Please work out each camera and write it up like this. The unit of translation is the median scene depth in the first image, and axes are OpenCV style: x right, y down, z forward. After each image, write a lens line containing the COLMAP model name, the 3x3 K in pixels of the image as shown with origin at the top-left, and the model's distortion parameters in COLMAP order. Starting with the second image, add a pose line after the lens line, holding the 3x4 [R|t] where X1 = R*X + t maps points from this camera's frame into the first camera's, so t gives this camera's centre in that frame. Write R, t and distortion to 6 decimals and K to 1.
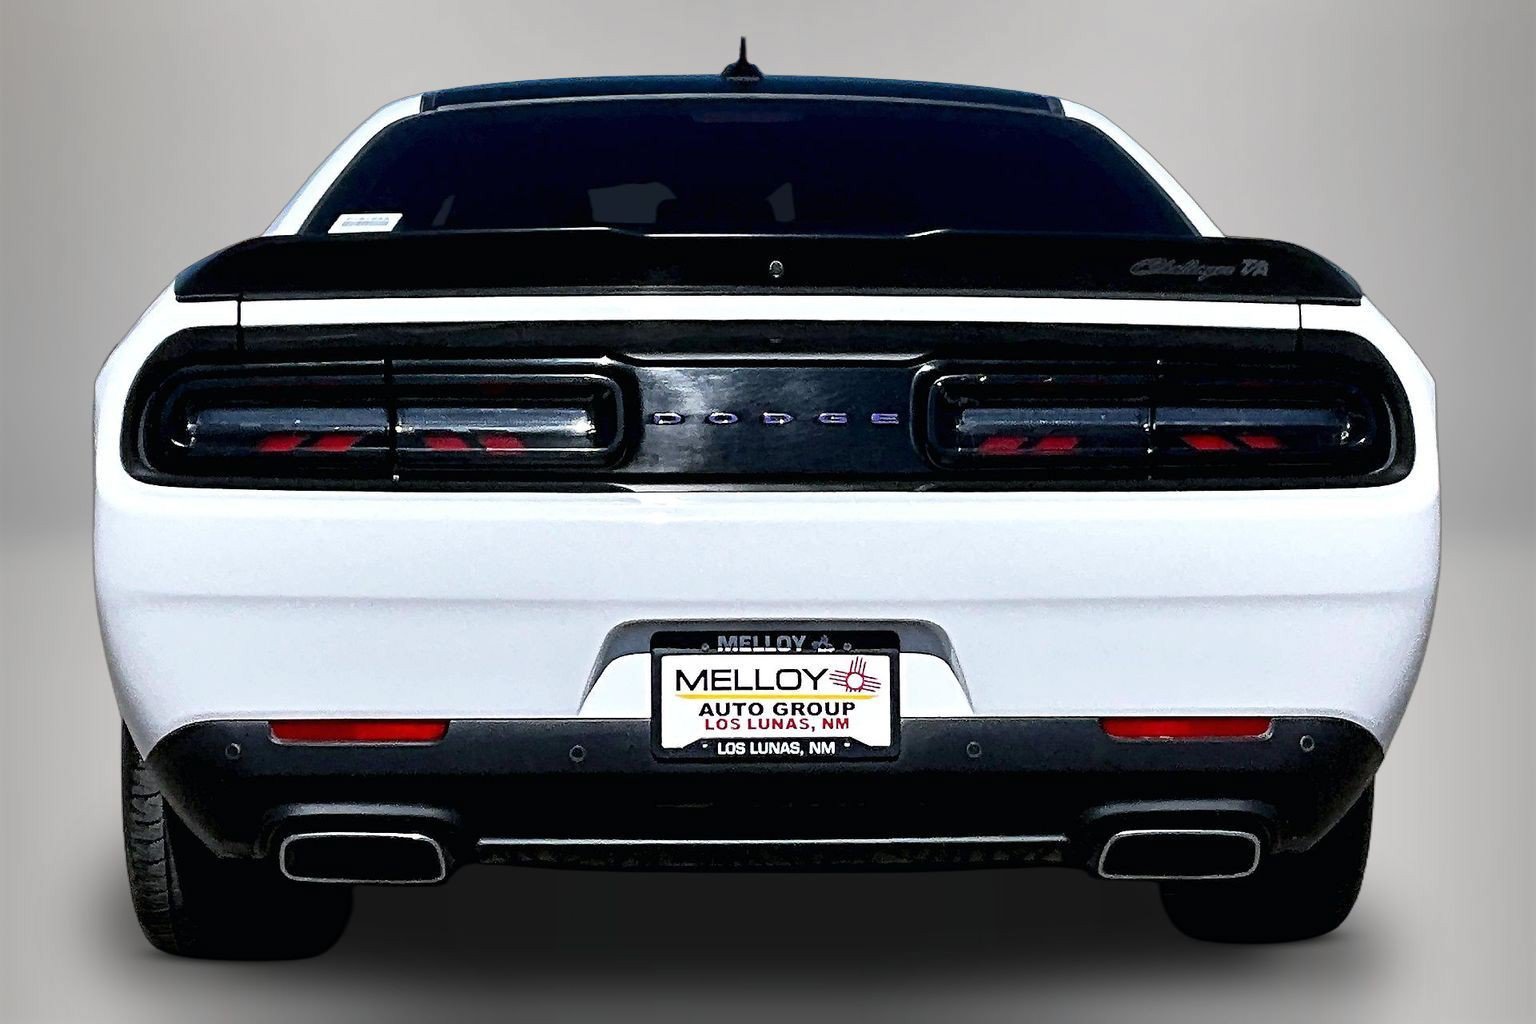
lens RADIAL K [[2493.9, 0, 768.0], [0, 2493.9, 514.7], [0, 0, 1]] dist [-0.040787, 0.000000]
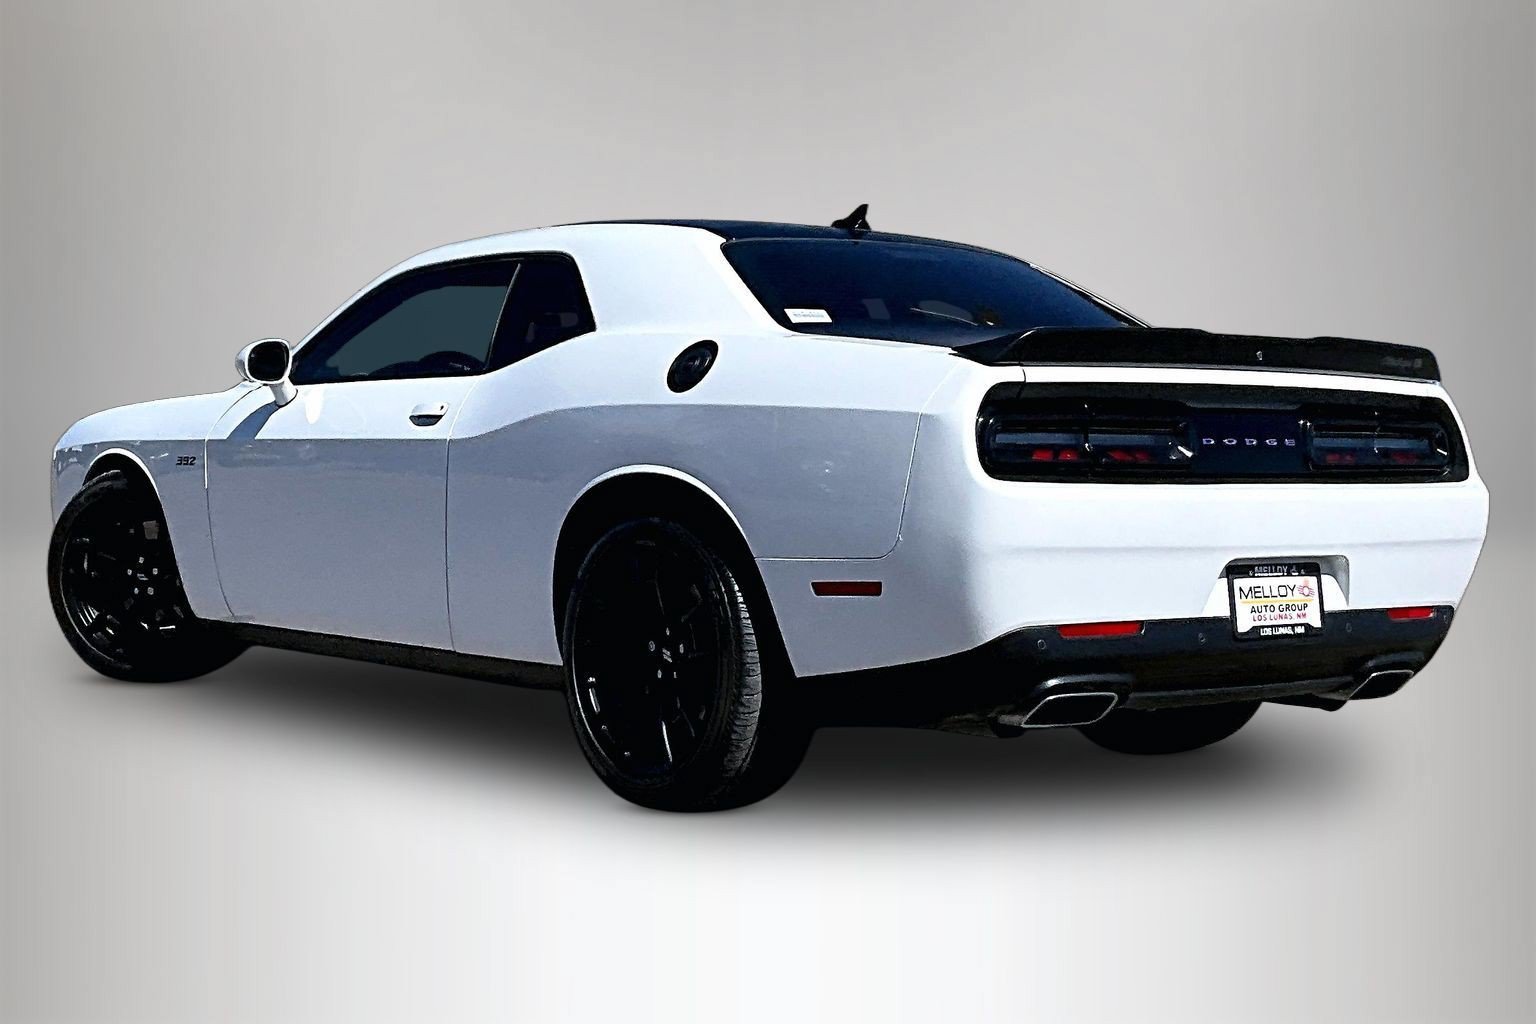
lens RADIAL K [[1938.6, 0, 767.9], [0, 1938.6, 506.6], [0, 0, 1]] dist [-0.035436, 0.000000]
pose [[0.888406, -0.005536, 0.459025, -0.935897], [0.004941, 0.999985, 0.002498, 0.001532], [-0.459032, 0.000048, 0.888420, -0.040995]]
